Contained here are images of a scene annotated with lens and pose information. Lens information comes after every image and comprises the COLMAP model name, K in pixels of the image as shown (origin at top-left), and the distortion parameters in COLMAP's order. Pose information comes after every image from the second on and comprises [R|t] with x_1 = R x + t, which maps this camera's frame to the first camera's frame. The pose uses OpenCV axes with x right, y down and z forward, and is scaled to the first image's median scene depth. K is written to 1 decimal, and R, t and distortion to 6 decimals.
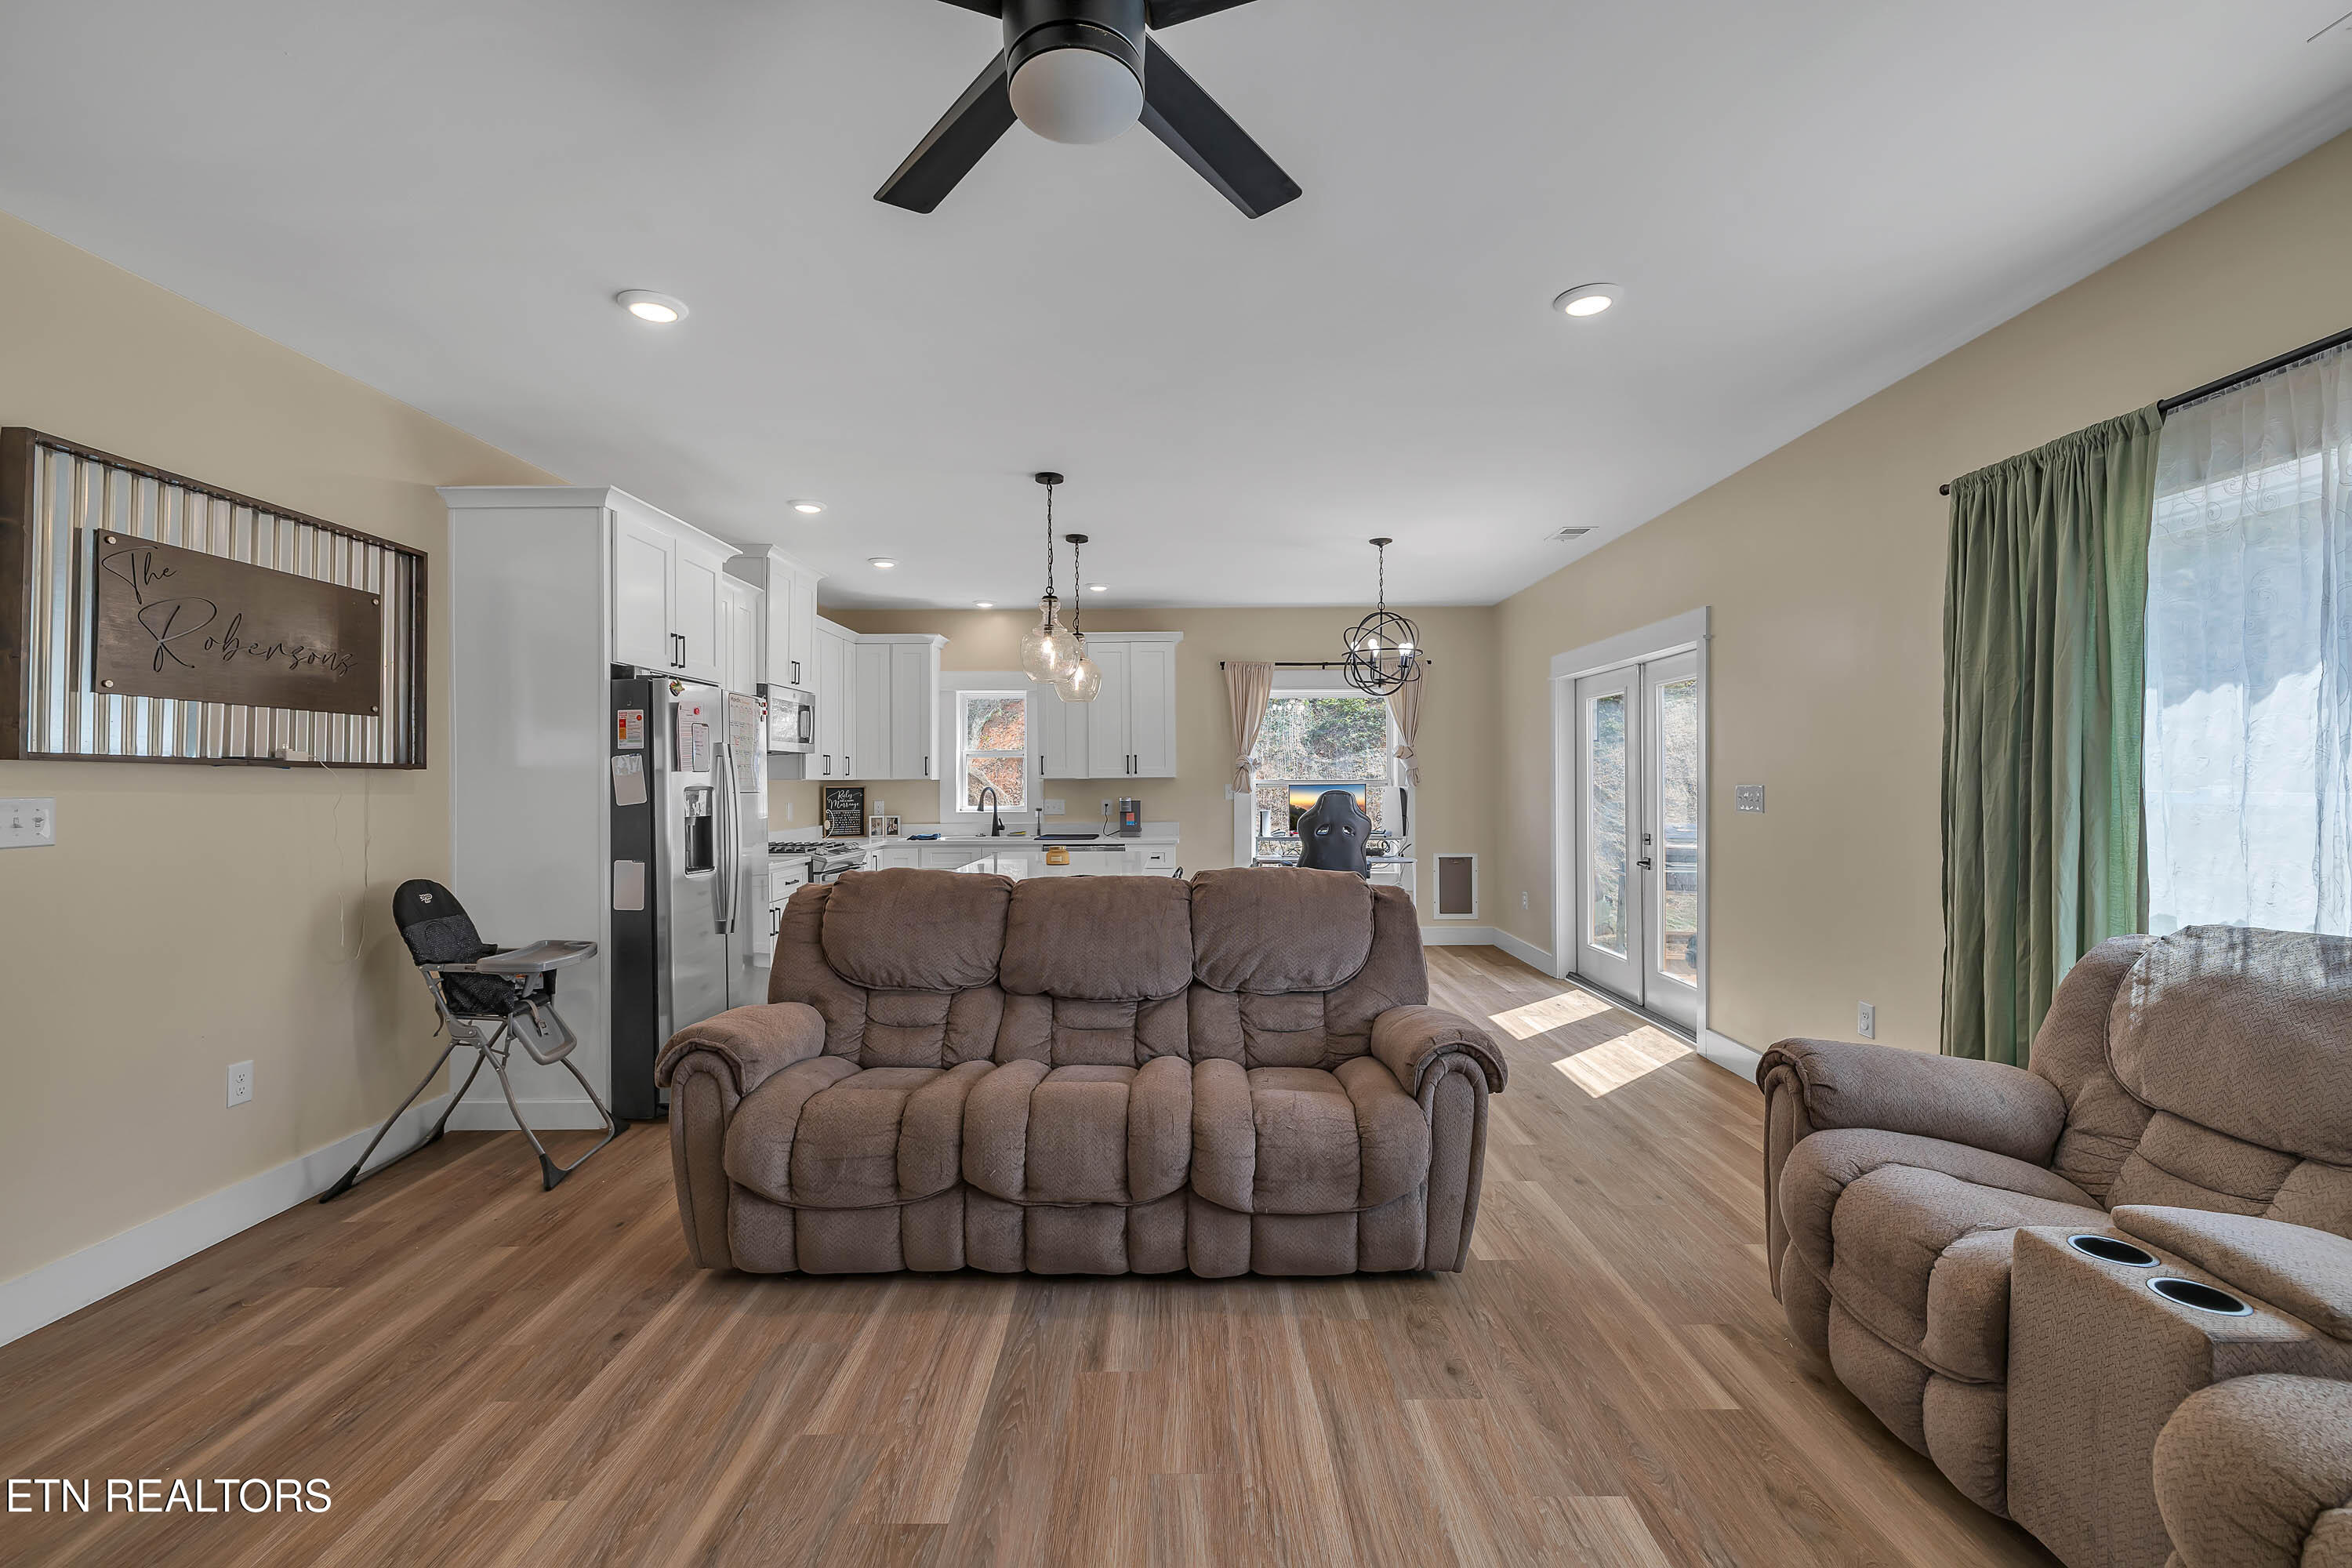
lens RADIAL K [[978.5, 0, 1180.0], [0, 978.5, 771.8], [0, 0, 1]] dist [0.003823, 0.000218]
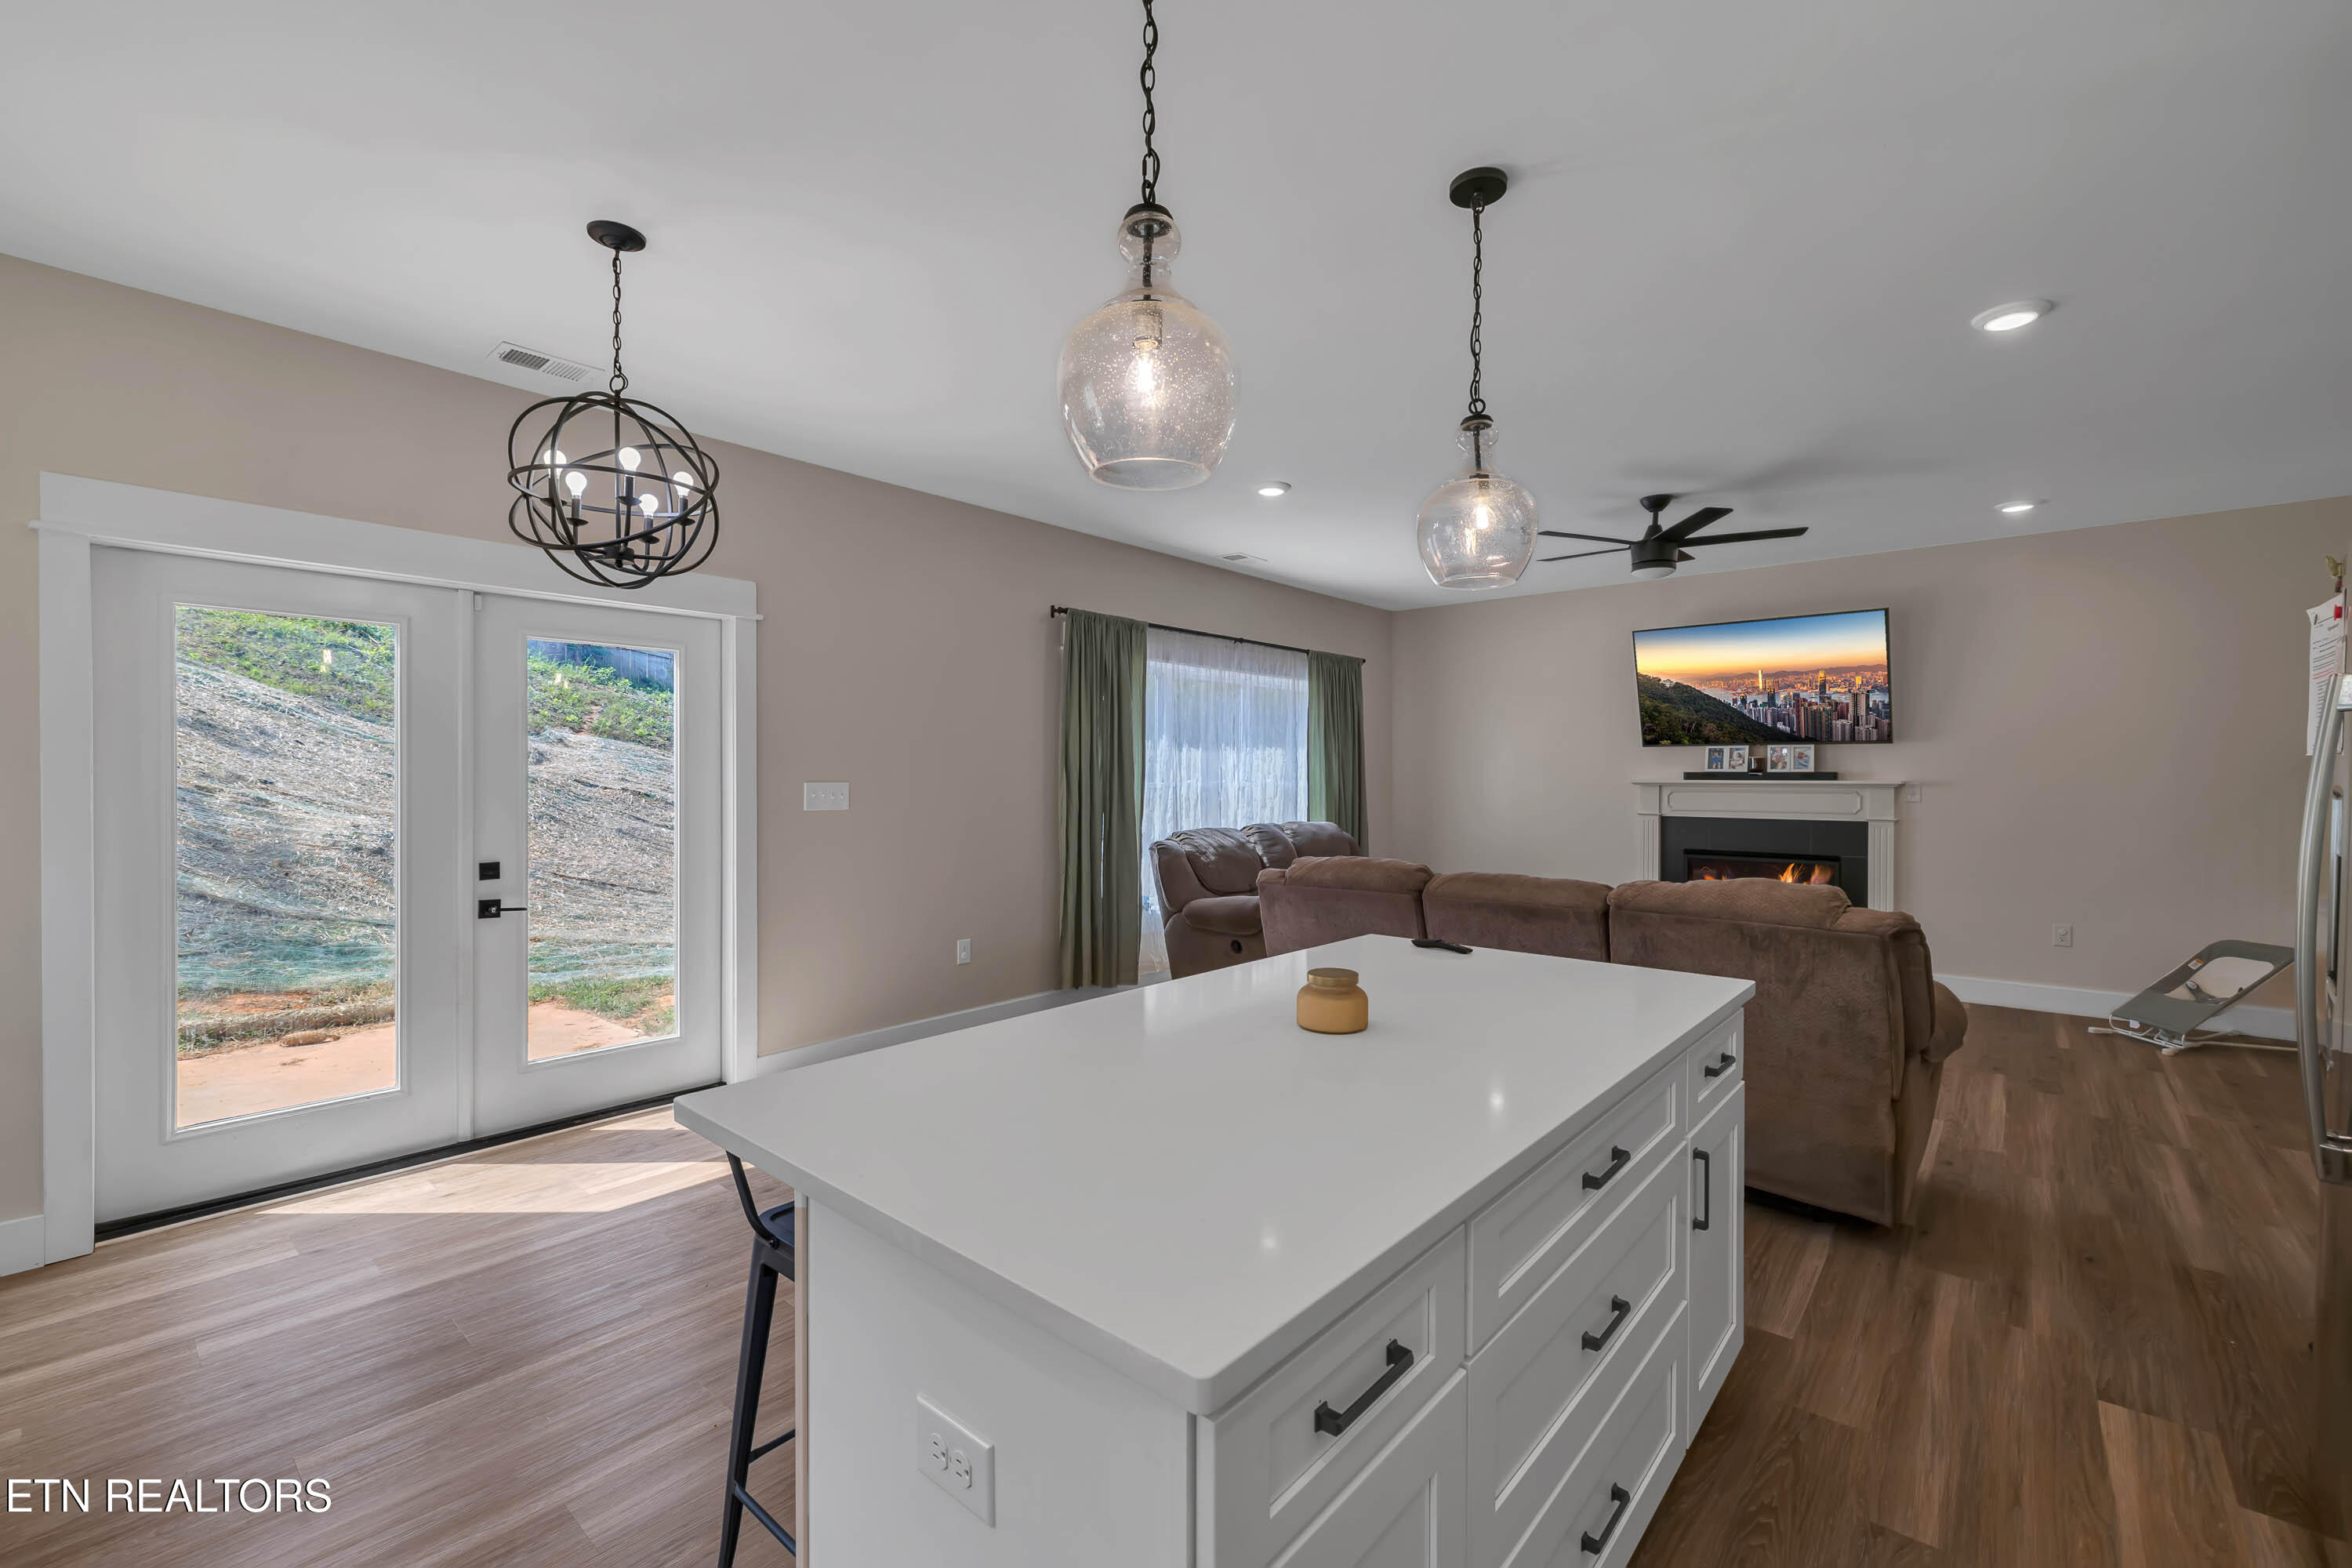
lens RADIAL K [[978.5, 0, 1174.6], [0, 978.5, 780.0], [0, 0, 1]] dist [0.003823, 0.000218]
pose [[-0.756315, -0.006503, 0.654175, -0.641957], [-0.001234, 0.999963, 0.008514, -0.003965], [-0.654206, 0.005632, -0.756295, 2.817261]]
